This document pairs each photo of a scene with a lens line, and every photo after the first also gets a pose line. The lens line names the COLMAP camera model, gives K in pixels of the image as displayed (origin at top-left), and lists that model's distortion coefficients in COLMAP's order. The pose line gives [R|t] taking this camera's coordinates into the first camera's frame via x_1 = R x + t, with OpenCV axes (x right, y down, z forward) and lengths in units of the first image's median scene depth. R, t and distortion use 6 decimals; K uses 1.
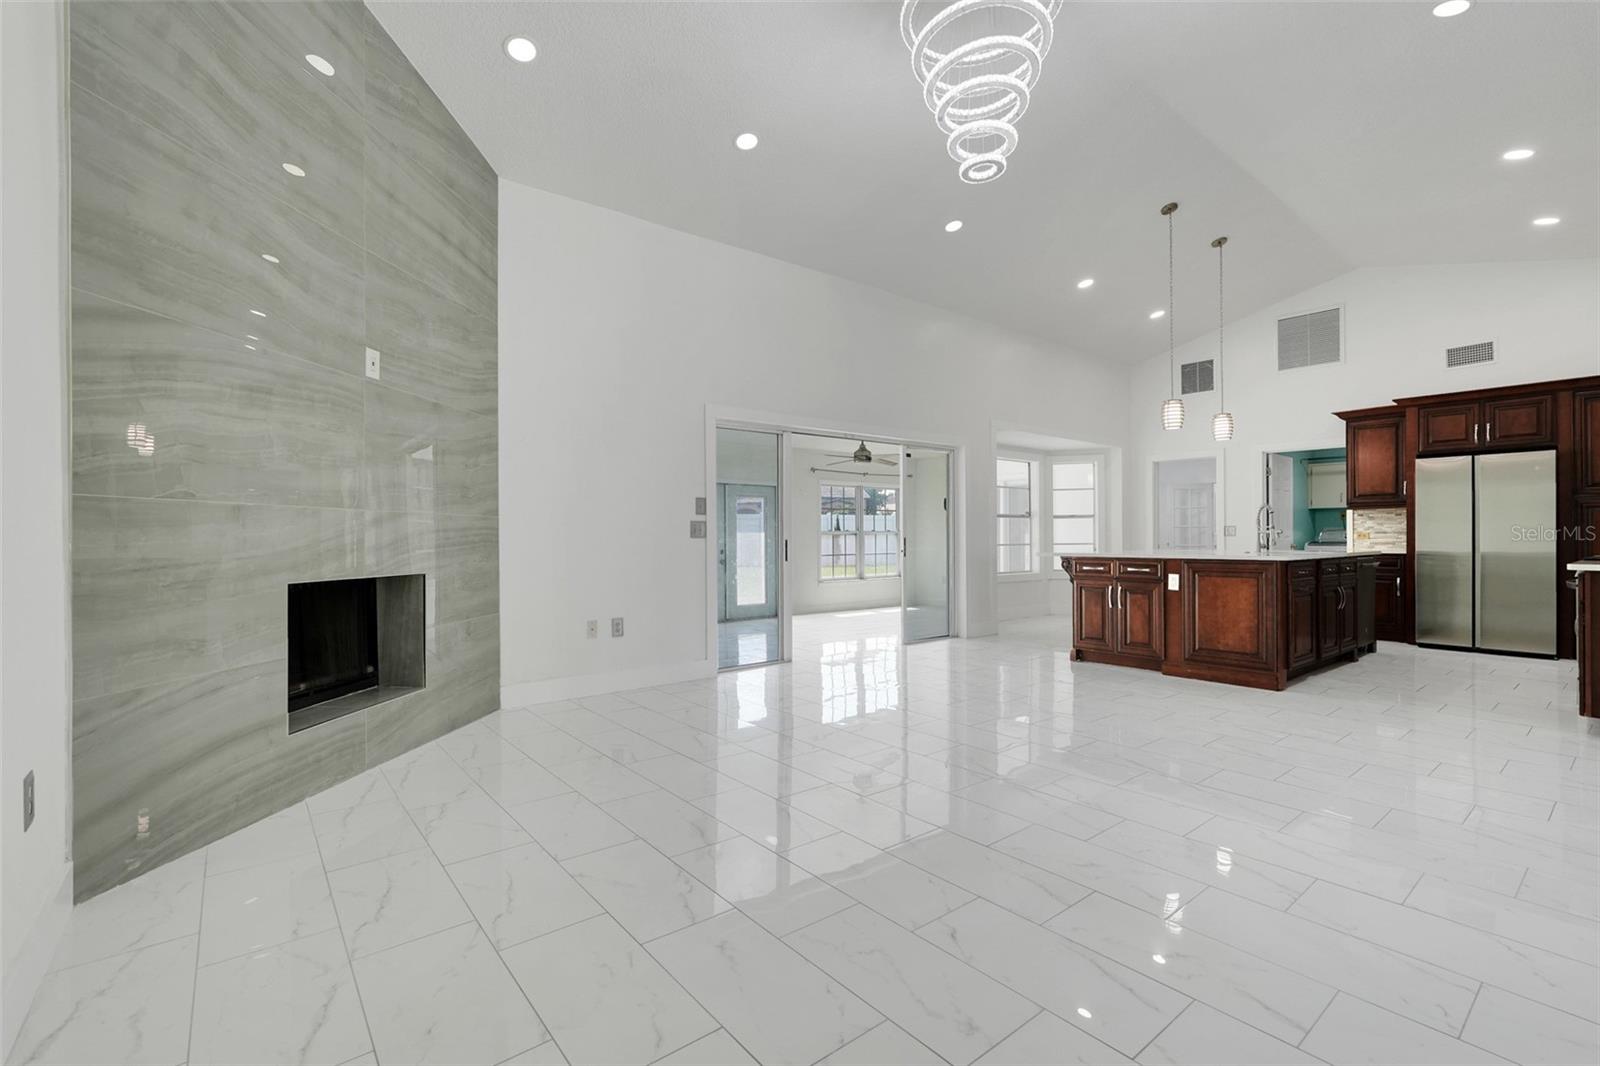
lens RADIAL K [[699.8, 0, 801.9], [0, 699.8, 534.2], [0, 0, 1]] dist [0.000503, 0.001141]
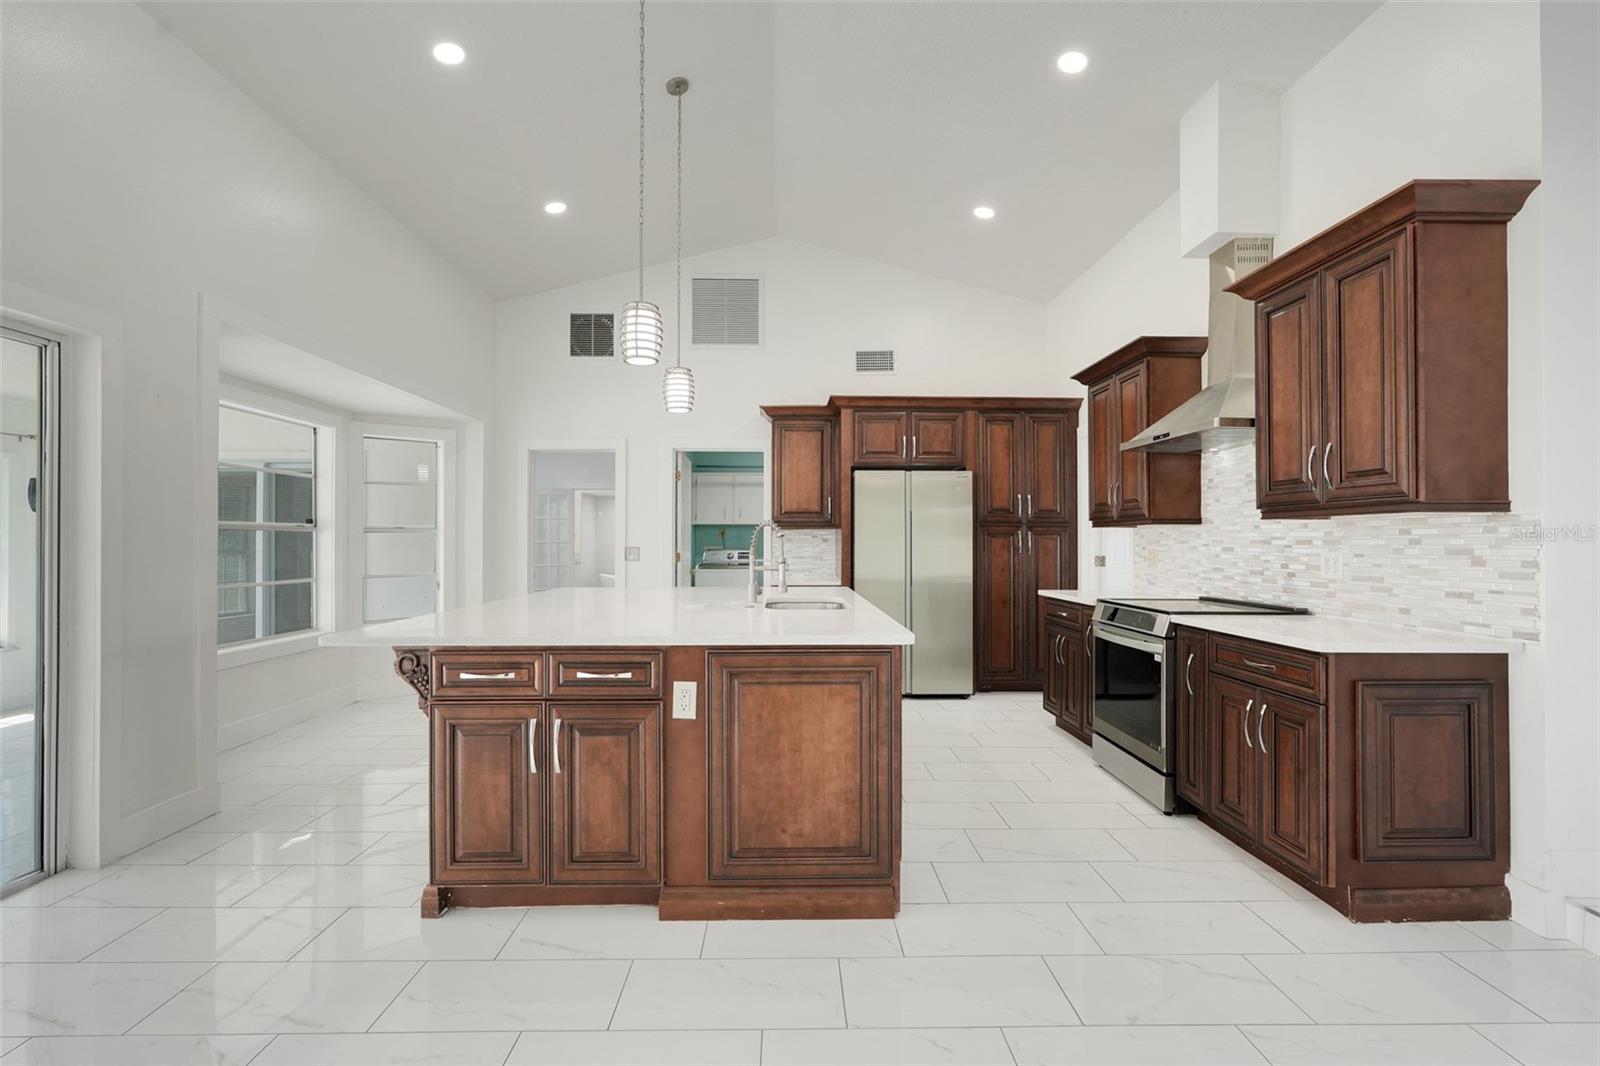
lens RADIAL K [[699.8, 0, 800.5], [0, 699.8, 536.9], [0, 0, 1]] dist [0.000503, 0.001141]
pose [[0.612485, 0.007414, 0.790447, 0.208075], [-0.003760, 0.999972, -0.006466, -0.026781], [-0.790473, 0.000988, 0.612496, 0.607074]]
